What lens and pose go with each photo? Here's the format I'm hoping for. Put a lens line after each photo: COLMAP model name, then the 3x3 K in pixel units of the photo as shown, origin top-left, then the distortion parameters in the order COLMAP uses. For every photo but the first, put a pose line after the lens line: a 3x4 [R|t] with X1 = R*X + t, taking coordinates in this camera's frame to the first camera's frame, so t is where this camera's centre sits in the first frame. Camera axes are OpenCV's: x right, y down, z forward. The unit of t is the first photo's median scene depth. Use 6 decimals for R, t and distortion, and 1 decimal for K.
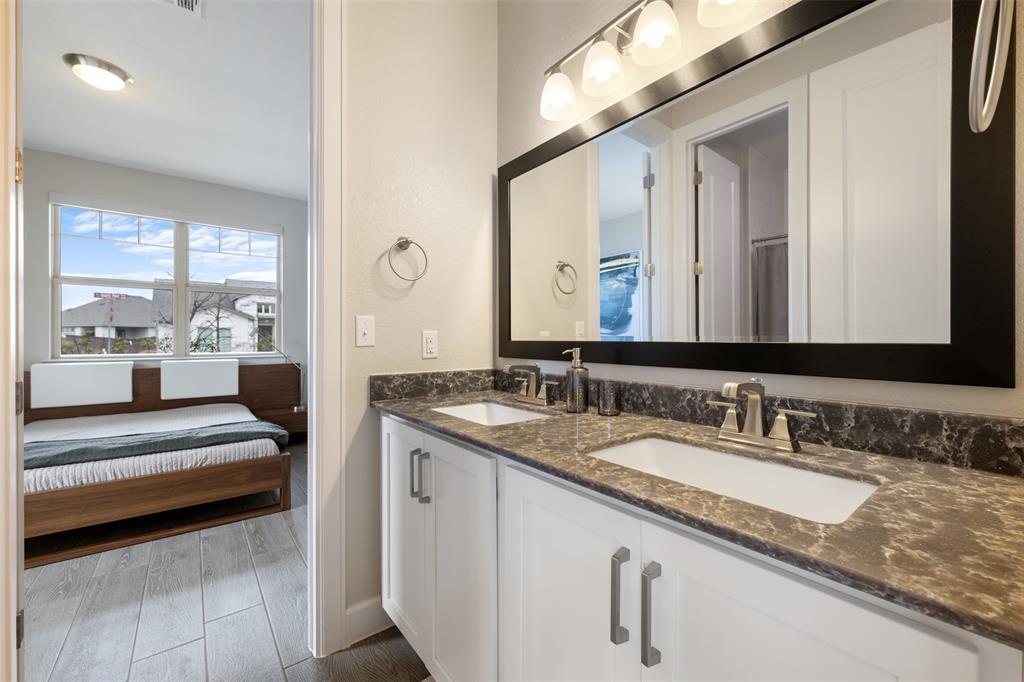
lens RADIAL K [[407.8, 0, 512.0], [0, 407.8, 341.0], [0, 0, 1]] dist [-0.000329, -0.000106]
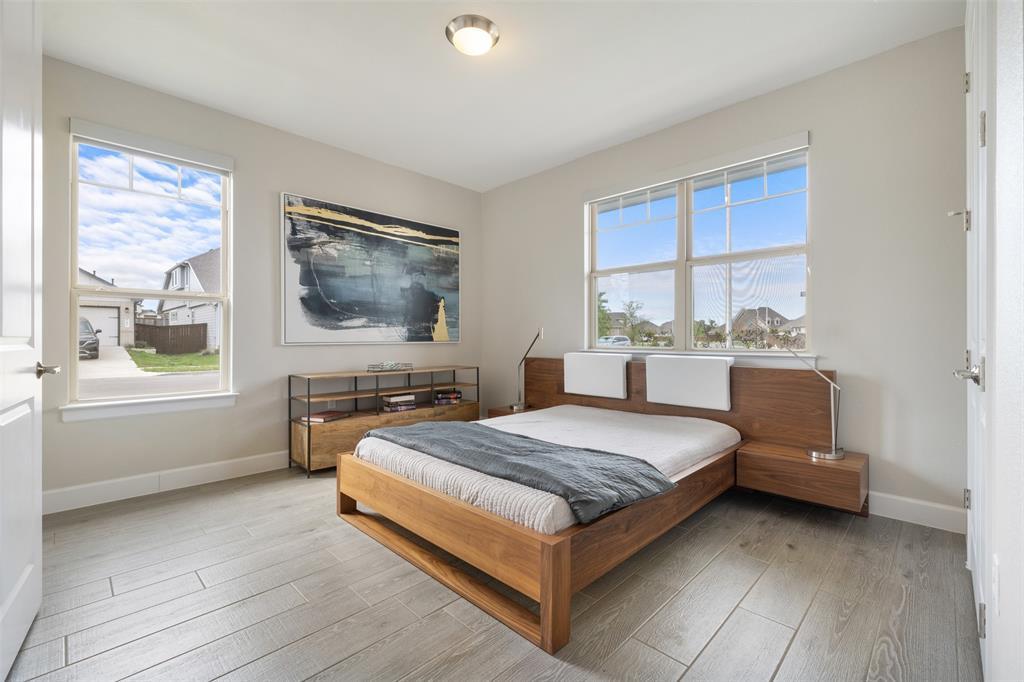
lens RADIAL K [[445.4, 0, 517.7], [0, 445.4, 337.4], [0, 0, 1]] dist [0.000526, -0.000214]
pose [[0.148790, -0.001544, -0.988868, -0.004818], [-0.005319, 0.999983, -0.002362, 0.017455], [0.988854, 0.005611, 0.148780, 0.630488]]
